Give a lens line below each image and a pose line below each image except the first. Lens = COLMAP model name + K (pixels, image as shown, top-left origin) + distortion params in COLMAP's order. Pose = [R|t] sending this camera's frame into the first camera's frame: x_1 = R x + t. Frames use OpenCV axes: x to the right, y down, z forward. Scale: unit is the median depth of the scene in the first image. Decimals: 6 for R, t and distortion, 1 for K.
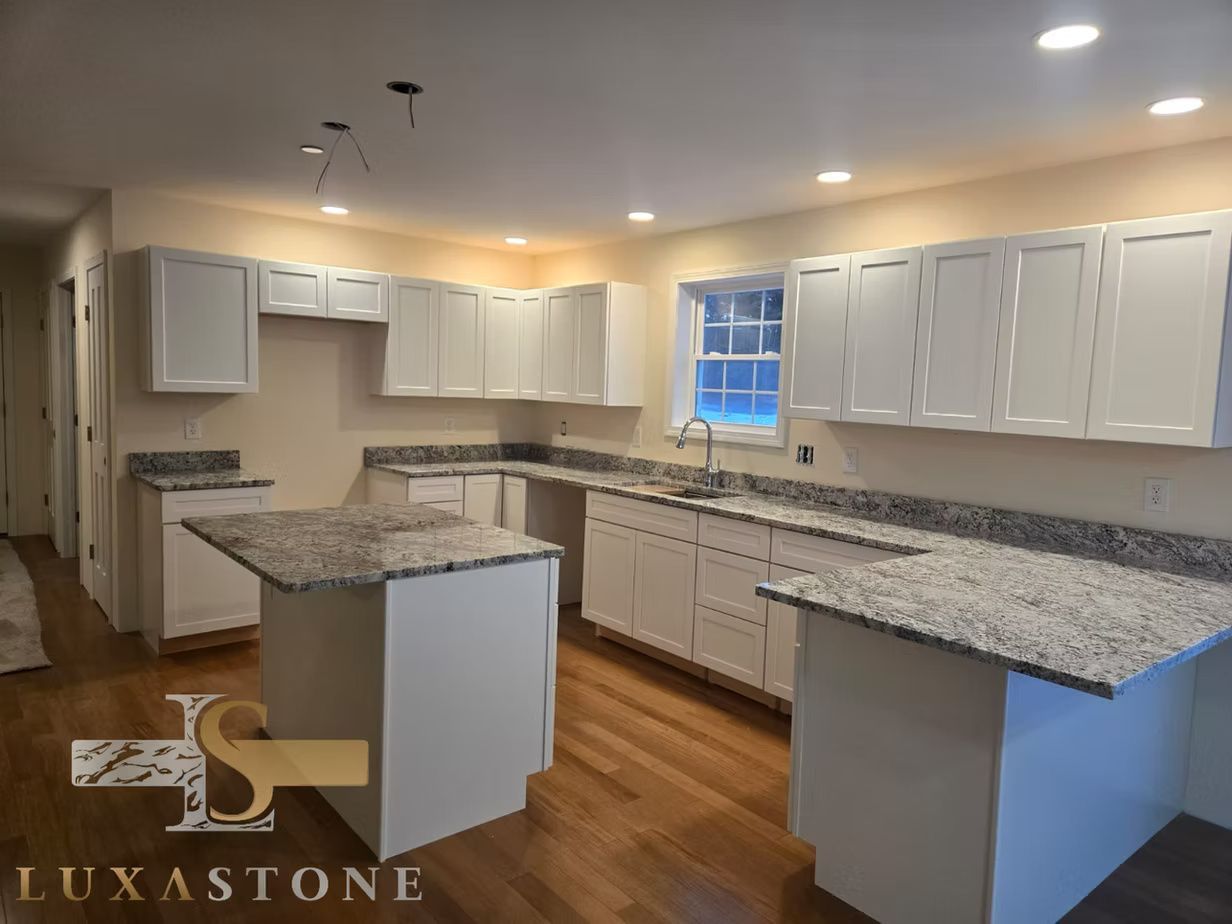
lens RADIAL K [[828.6, 0, 619.7], [0, 828.6, 456.7], [0, 0, 1]] dist [0.079359, -0.068874]
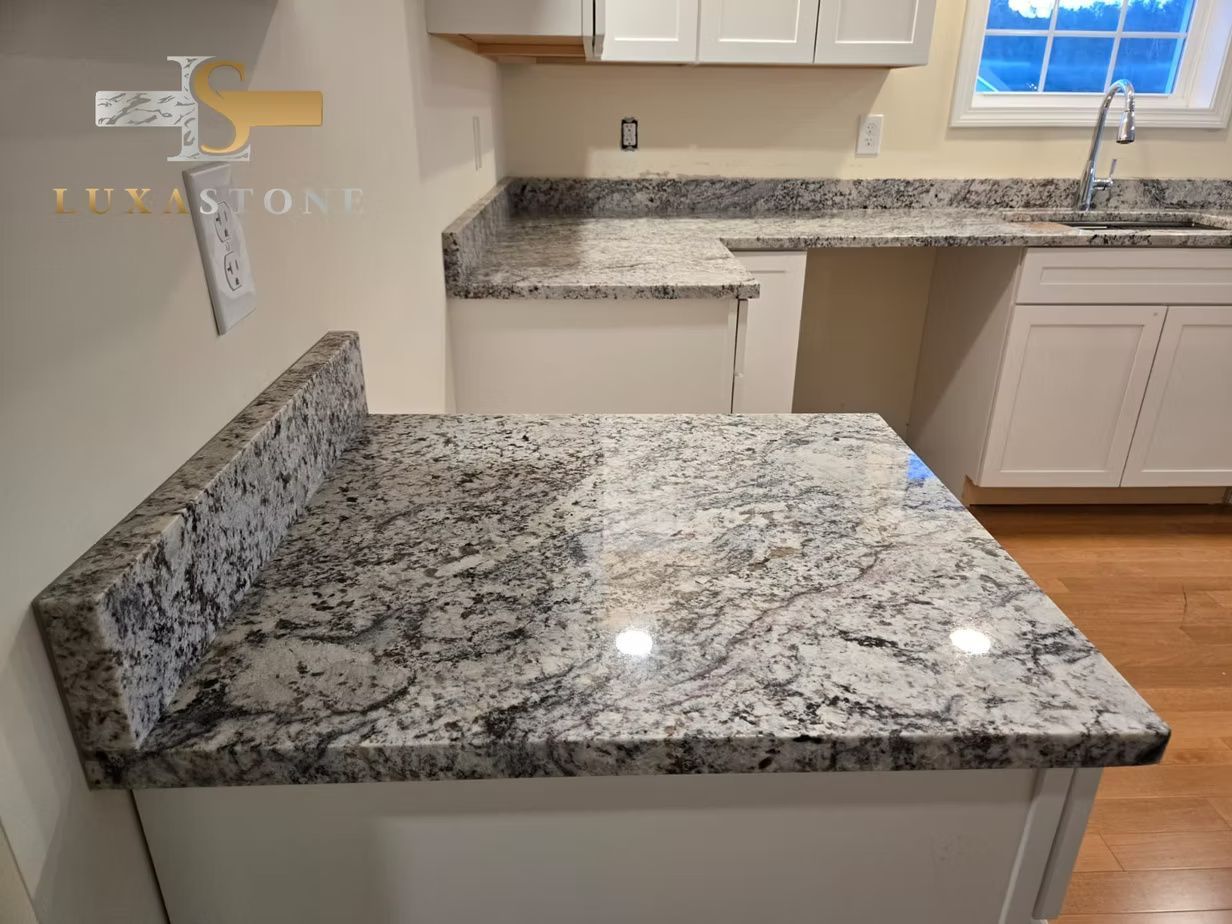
lens RADIAL K [[828.6, 0, 619.7], [0, 828.6, 456.7], [0, 0, 1]] dist [0.079359, -0.068874]
pose [[0.609682, -0.336511, 0.717669, -0.594339], [0.080791, 0.927075, 0.366066, -0.049168], [-0.788518, -0.165203, 0.592408, 0.878636]]
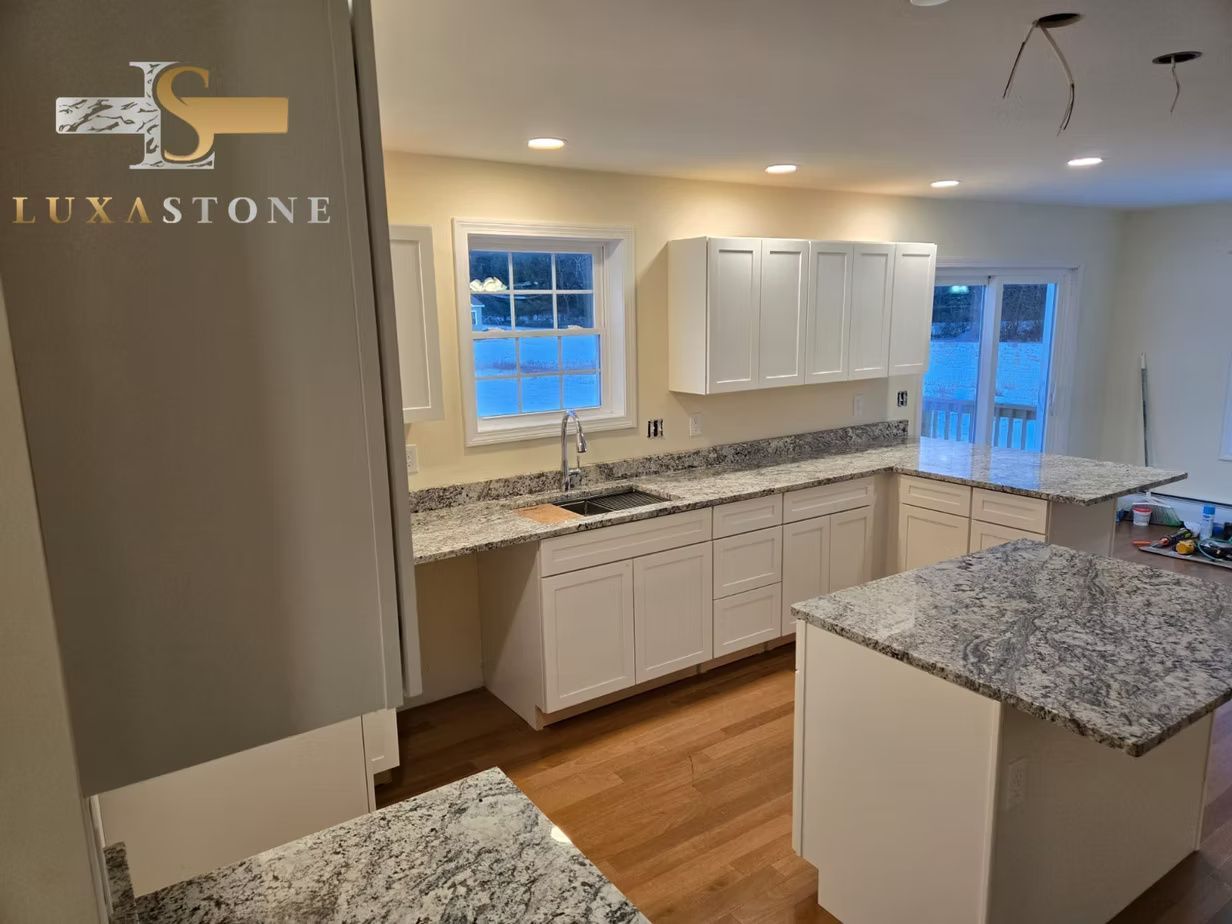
lens RADIAL K [[828.6, 0, 619.7], [0, 828.6, 456.7], [0, 0, 1]] dist [0.079359, -0.068874]
pose [[0.090370, -0.215980, 0.972207, -0.699547], [0.110505, 0.972348, 0.205739, -0.165371], [-0.989758, 0.088841, 0.111738, 0.855495]]
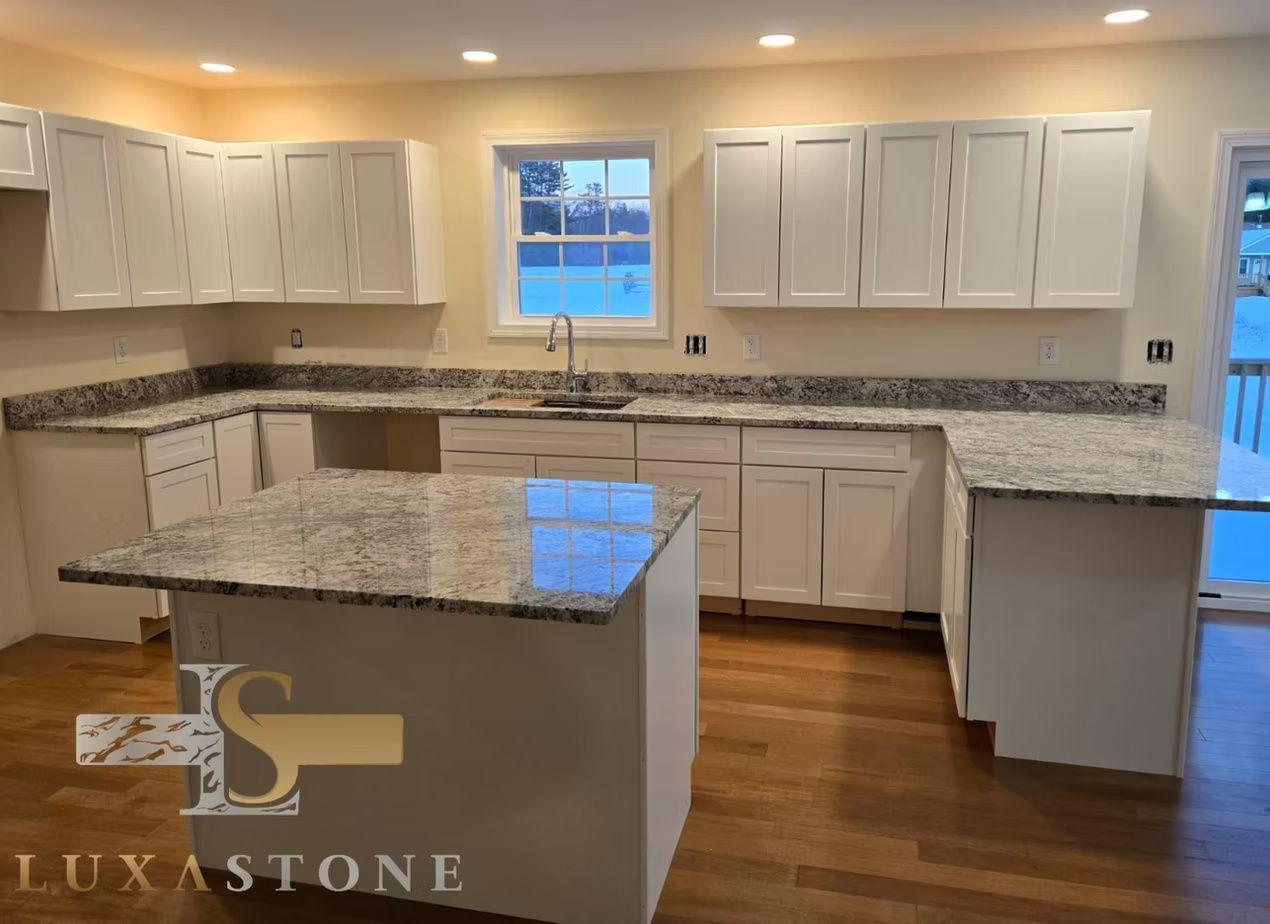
lens RADIAL K [[909.9, 0, 670.9], [0, 909.9, 417.6], [0, 0, 1]] dist [0.068613, -0.006826]
pose [[0.789821, -0.142588, 0.596532, -0.381480], [0.087329, 0.988836, 0.120734, -0.043238], [-0.607088, -0.043264, 0.793456, 0.189900]]
